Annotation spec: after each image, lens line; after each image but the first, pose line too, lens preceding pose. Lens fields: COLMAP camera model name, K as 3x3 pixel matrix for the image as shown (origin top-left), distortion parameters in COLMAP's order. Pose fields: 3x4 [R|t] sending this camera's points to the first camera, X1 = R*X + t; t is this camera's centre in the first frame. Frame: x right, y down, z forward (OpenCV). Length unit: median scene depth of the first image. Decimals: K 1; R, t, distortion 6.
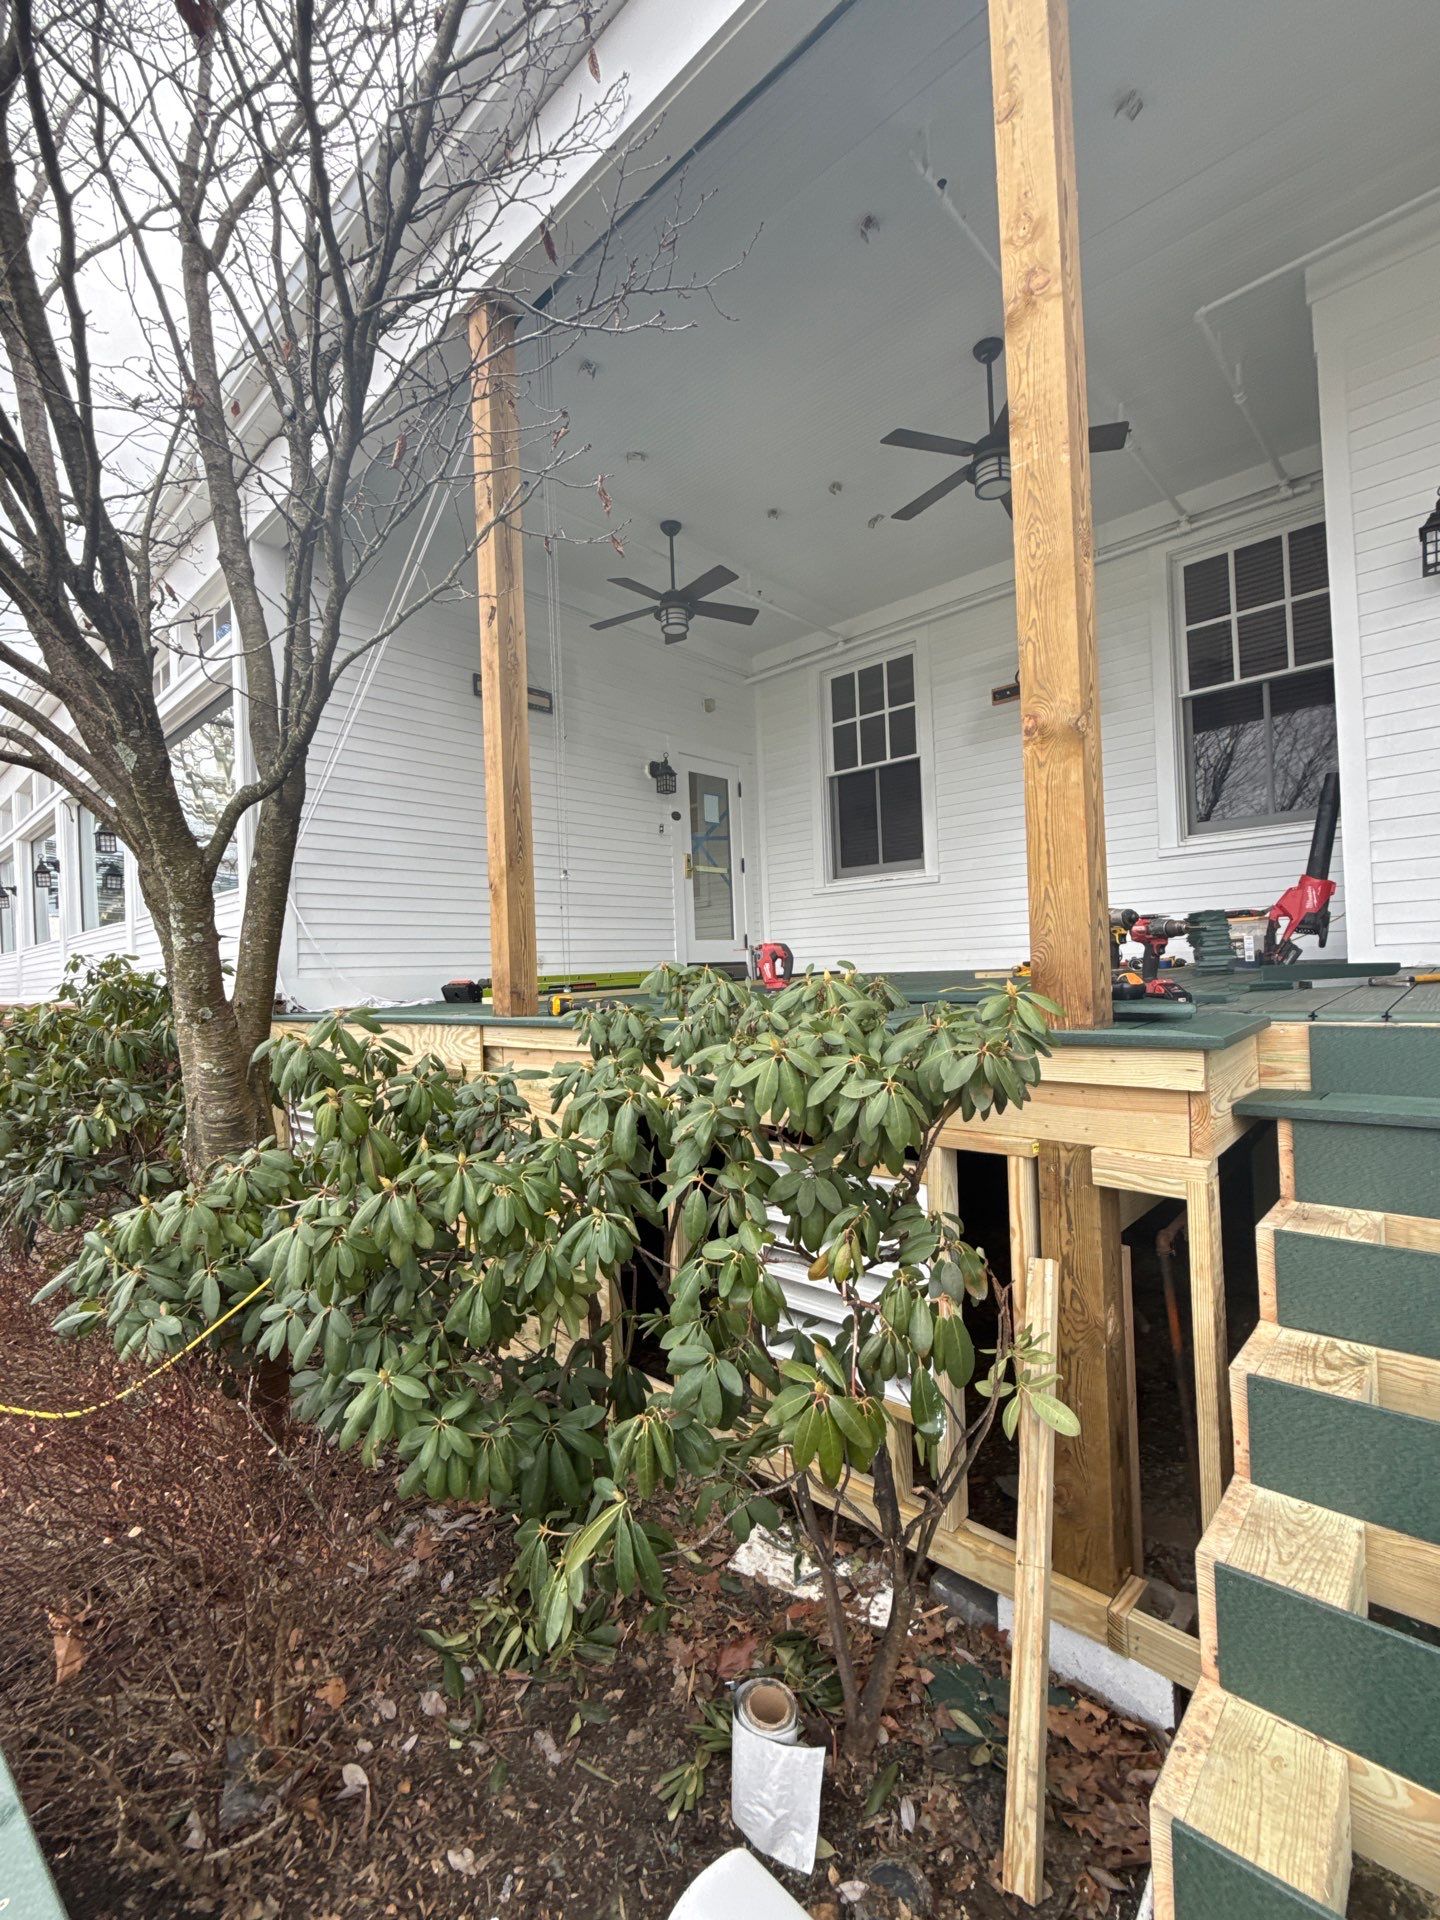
lens RADIAL K [[843.2, 0, 720.0], [0, 843.2, 960.0], [0, 0, 1]] dist [0.014753, 0.000059]
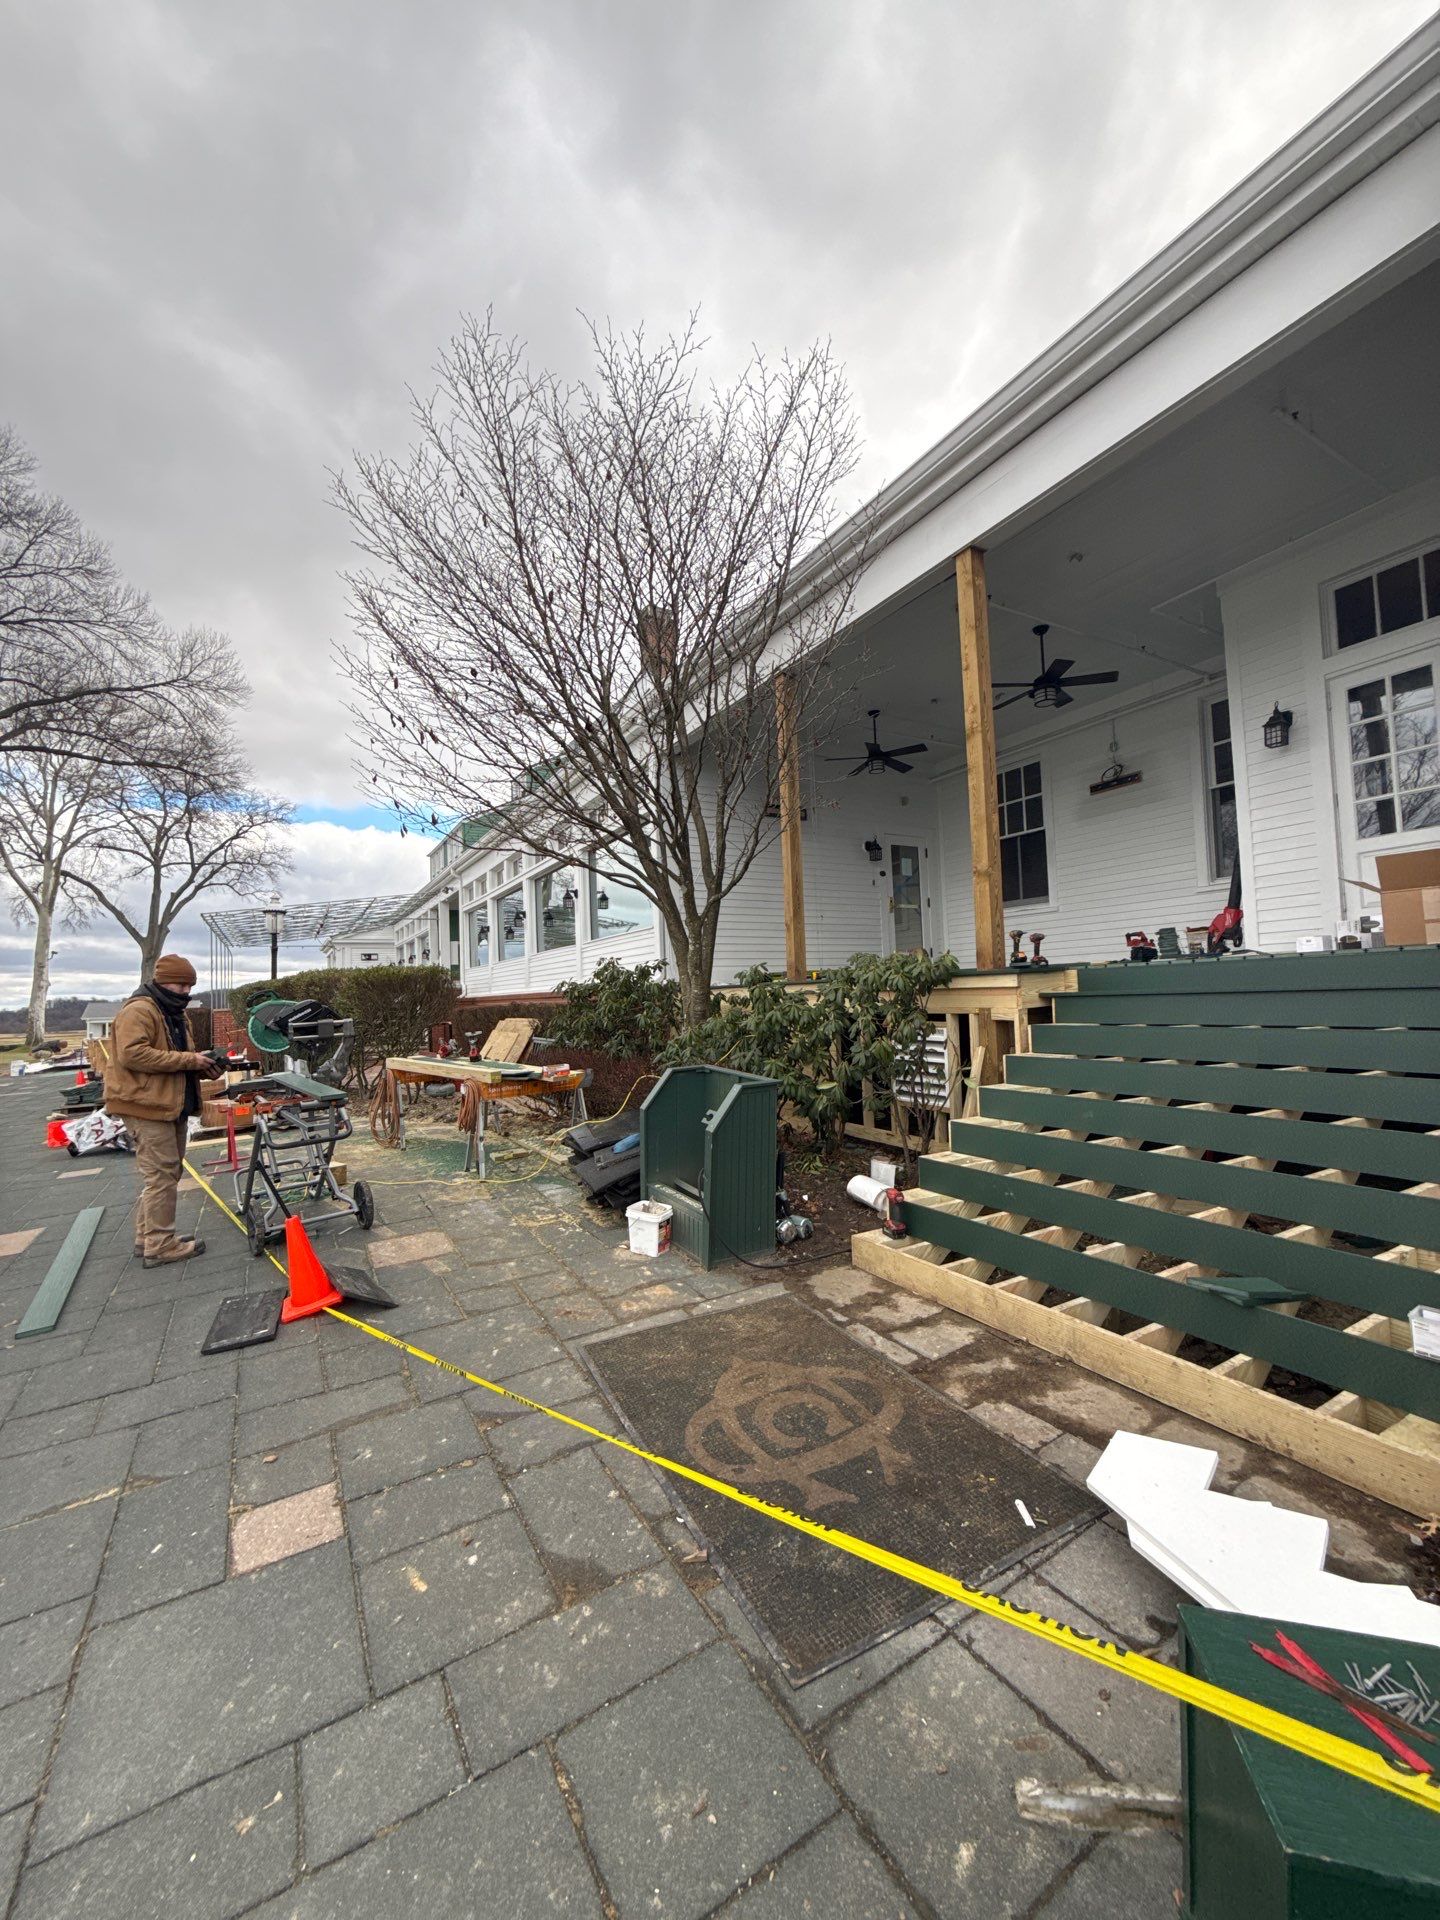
lens RADIAL K [[756.3, 0, 720.0], [0, 756.3, 960.0], [0, 0, 1]] dist [-0.001796, 0.000028]
pose [[0.956566, -0.009487, -0.291362, 0.068500], [0.002481, 0.999699, -0.024405, 0.025999], [0.291506, 0.022622, 0.956302, -0.448270]]
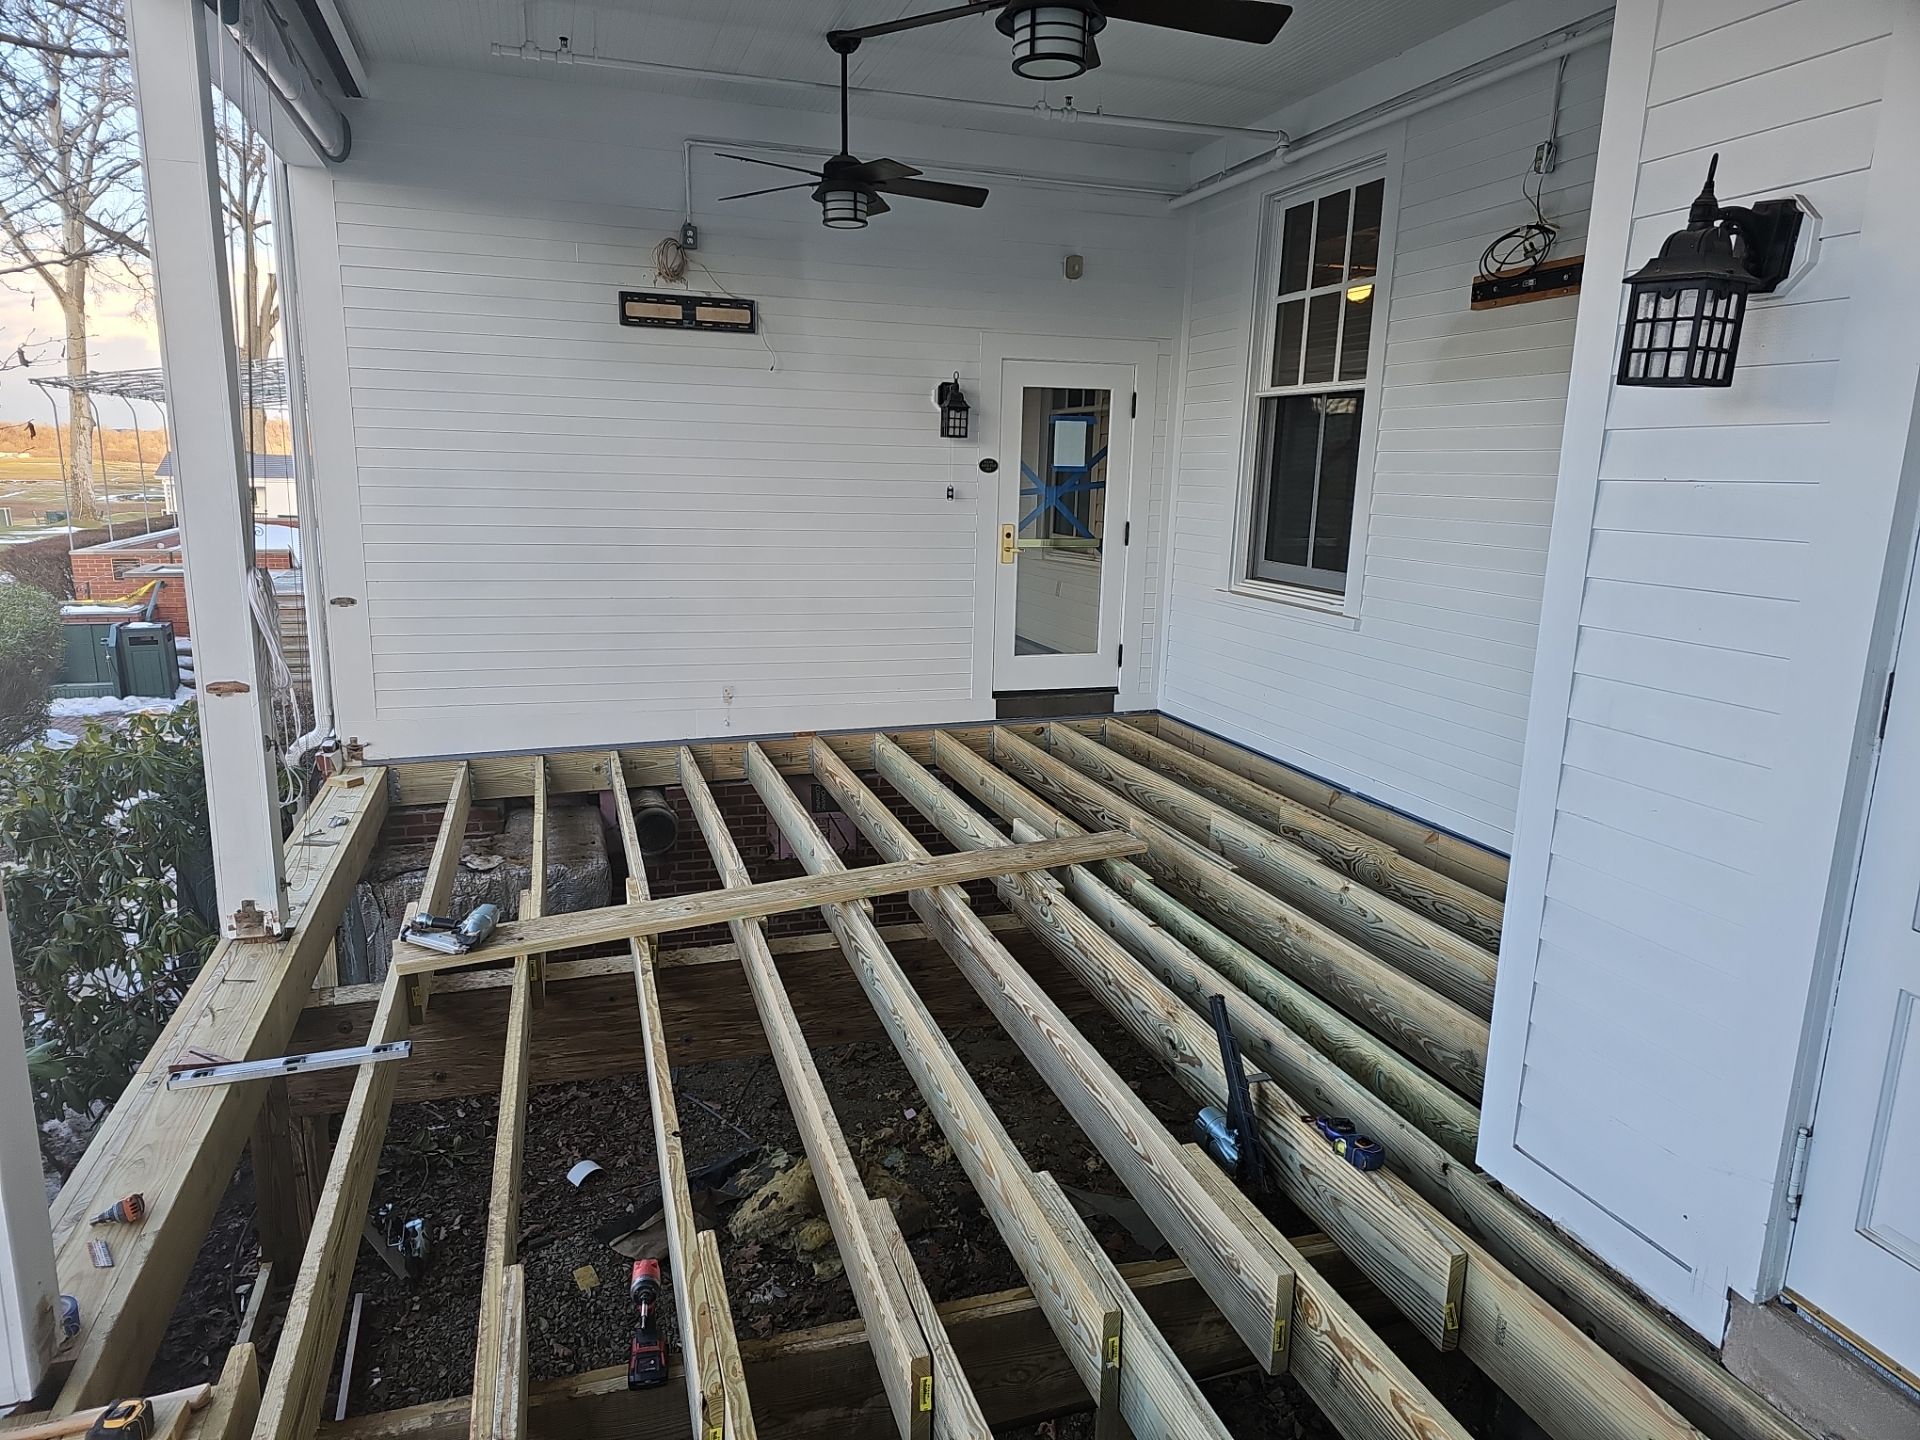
lens RADIAL K [[1247.0, 0, 960.0], [0, 1247.0, 720.0], [0, 0, 1]] dist [0.077387, -0.086310]
pose [[0.871711, 0.152077, -0.465824, 0.399490], [-0.046565, 0.972029, 0.230199, -0.200587], [0.487802, -0.178976, 0.854410, 0.148593]]
